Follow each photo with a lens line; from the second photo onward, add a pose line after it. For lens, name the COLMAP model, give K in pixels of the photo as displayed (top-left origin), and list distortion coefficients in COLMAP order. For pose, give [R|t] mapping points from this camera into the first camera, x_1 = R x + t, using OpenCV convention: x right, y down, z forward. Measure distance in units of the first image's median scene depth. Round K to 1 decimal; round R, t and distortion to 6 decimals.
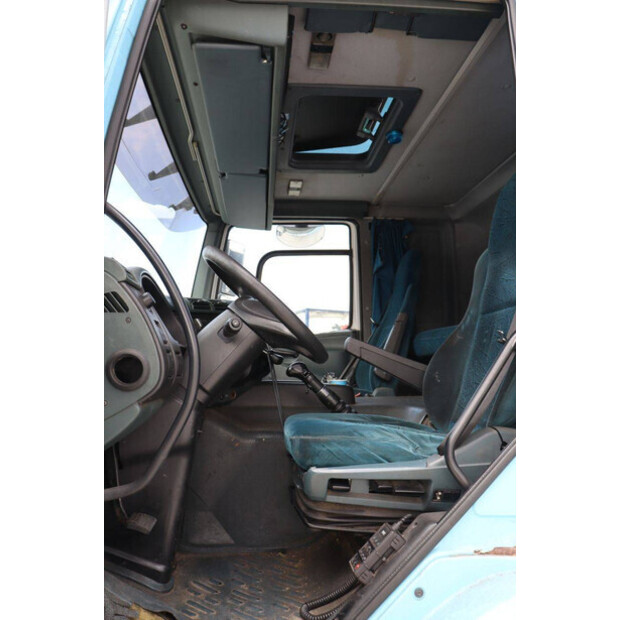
lens RADIAL K [[514.9, 0, 308.6], [0, 514.9, 315.1], [0, 0, 1]] dist [-0.157541, 0.143864]
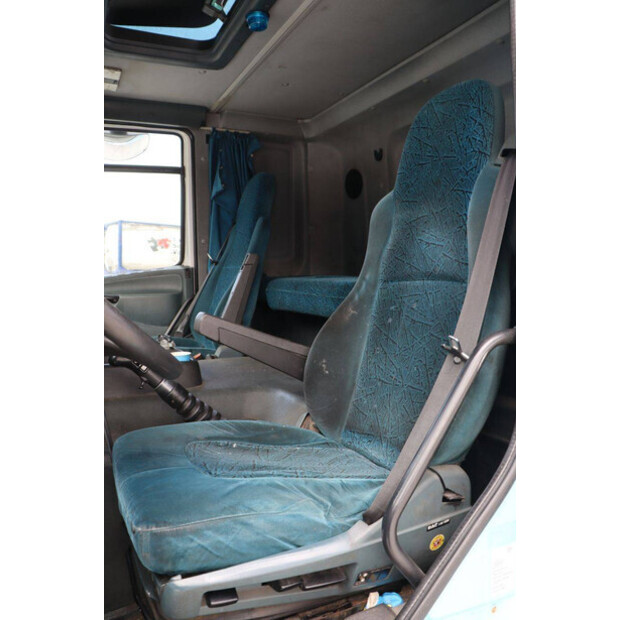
lens RADIAL K [[514.9, 0, 308.6], [0, 514.9, 315.1], [0, 0, 1]] dist [-0.157541, 0.143864]
pose [[0.937630, -0.029214, 0.346404, -0.017973], [-0.031808, 0.985073, 0.169174, -0.052409], [-0.346175, -0.169642, 0.922705, 0.218711]]
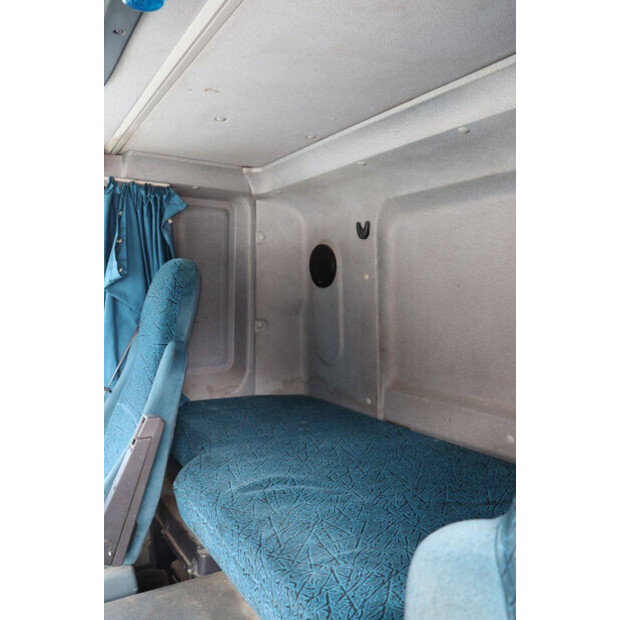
lens RADIAL K [[514.9, 0, 308.6], [0, 514.9, 315.1], [0, 0, 1]] dist [-0.157541, 0.143864]
pose [[0.899645, 0.006487, 0.436574, 0.116284], [-0.068457, 0.989619, 0.126364, -0.171646], [-0.431222, -0.143570, 0.890750, 0.577067]]
